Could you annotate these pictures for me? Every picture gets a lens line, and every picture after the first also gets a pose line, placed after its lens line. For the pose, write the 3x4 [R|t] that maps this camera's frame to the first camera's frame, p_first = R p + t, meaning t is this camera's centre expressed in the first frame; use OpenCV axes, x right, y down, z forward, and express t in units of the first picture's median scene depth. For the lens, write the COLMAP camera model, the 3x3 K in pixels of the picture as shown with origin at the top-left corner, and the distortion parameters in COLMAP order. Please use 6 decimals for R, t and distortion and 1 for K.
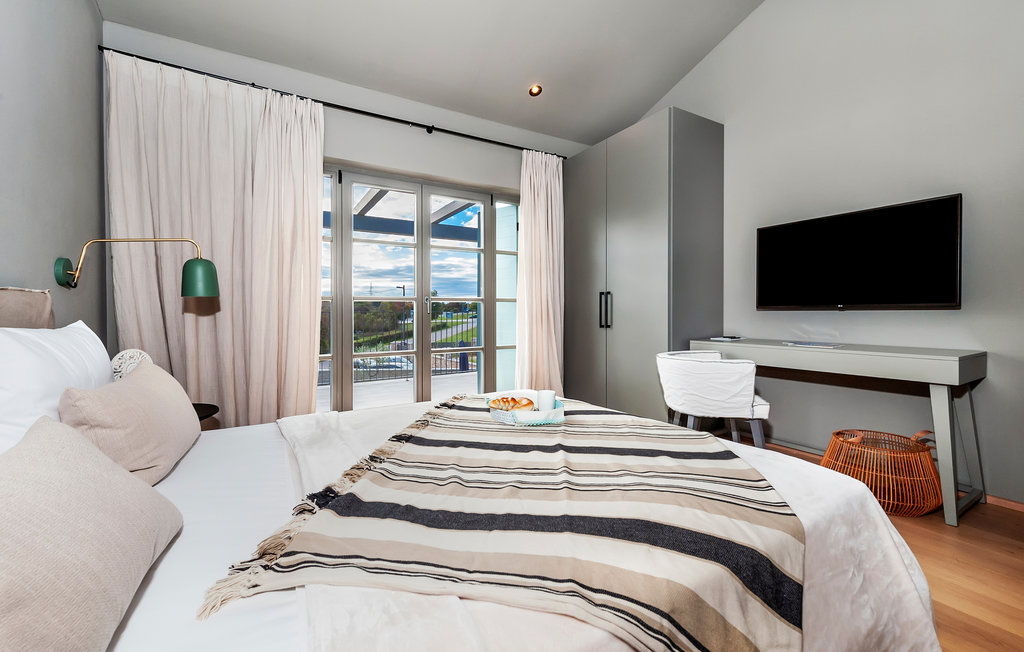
lens RADIAL K [[420.9, 0, 513.1], [0, 420.9, 289.1], [0, 0, 1]] dist [-0.001611, -0.000231]
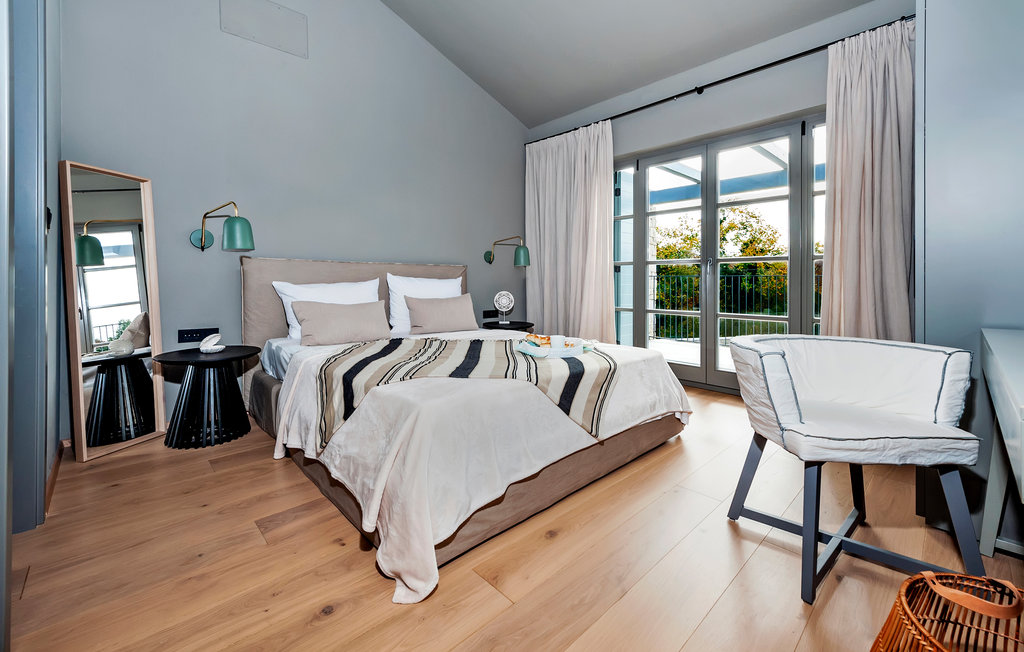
lens RADIAL K [[420.9, 0, 513.1], [0, 420.9, 289.1], [0, 0, 1]] dist [-0.001611, -0.000231]
pose [[0.225508, 0.010417, -0.974186, 0.641910], [0.049281, 0.998541, 0.022085, 0.046978], [0.972994, -0.052989, 0.224665, 0.295921]]
